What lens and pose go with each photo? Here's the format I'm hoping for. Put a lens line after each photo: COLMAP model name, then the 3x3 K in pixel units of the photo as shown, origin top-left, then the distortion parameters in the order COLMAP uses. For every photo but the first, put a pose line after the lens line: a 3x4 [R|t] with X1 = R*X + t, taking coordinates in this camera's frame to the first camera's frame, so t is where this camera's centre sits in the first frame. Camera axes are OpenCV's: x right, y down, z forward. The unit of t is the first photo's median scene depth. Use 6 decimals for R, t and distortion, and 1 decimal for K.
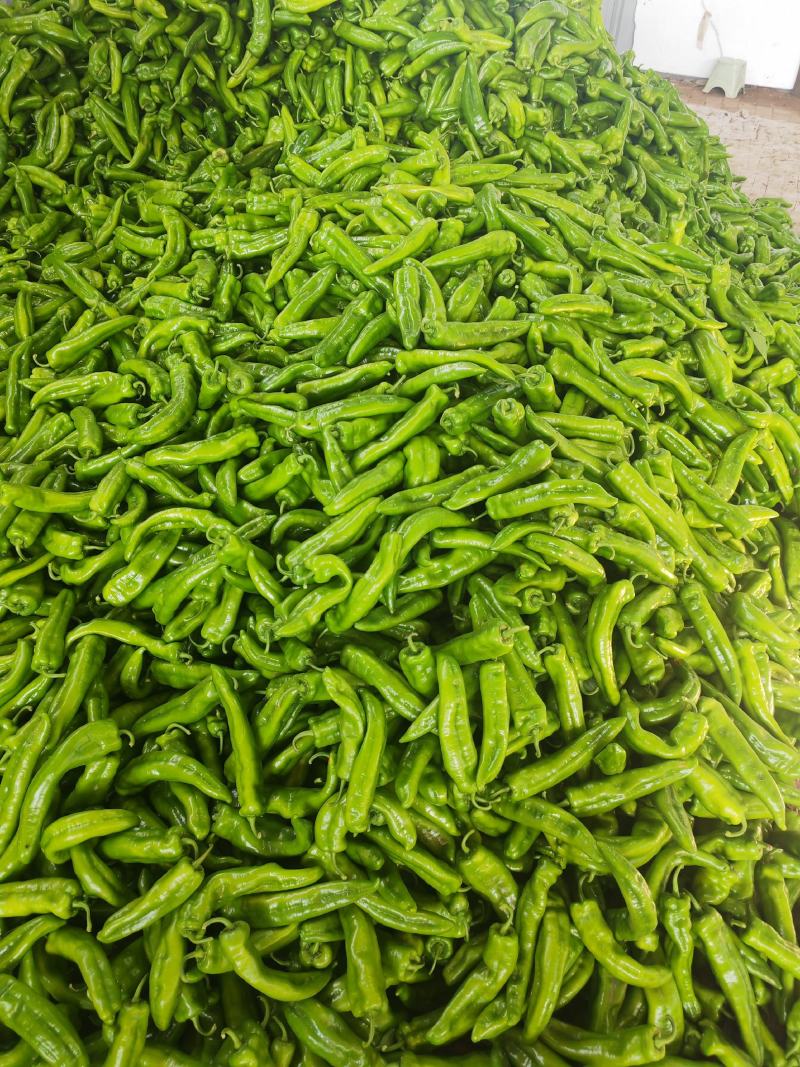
lens RADIAL K [[831.5, 0, 400.0], [0, 831.5, 533.5], [0, 0, 1]] dist [0.038657, -0.045929]
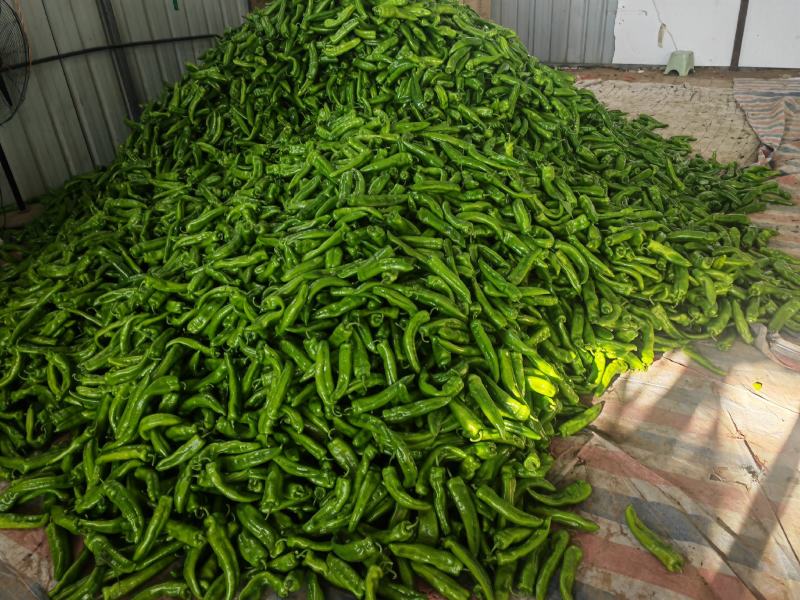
lens RADIAL K [[623.4, 0, 400.0], [0, 623.4, 300.0], [0, 0, 1]] dist [0.038657, -0.045929]
pose [[0.981207, -0.019525, -0.191966, 0.398914], [-0.013492, 0.985490, -0.169197, 0.225318], [0.192484, 0.168608, 0.966707, -0.352197]]
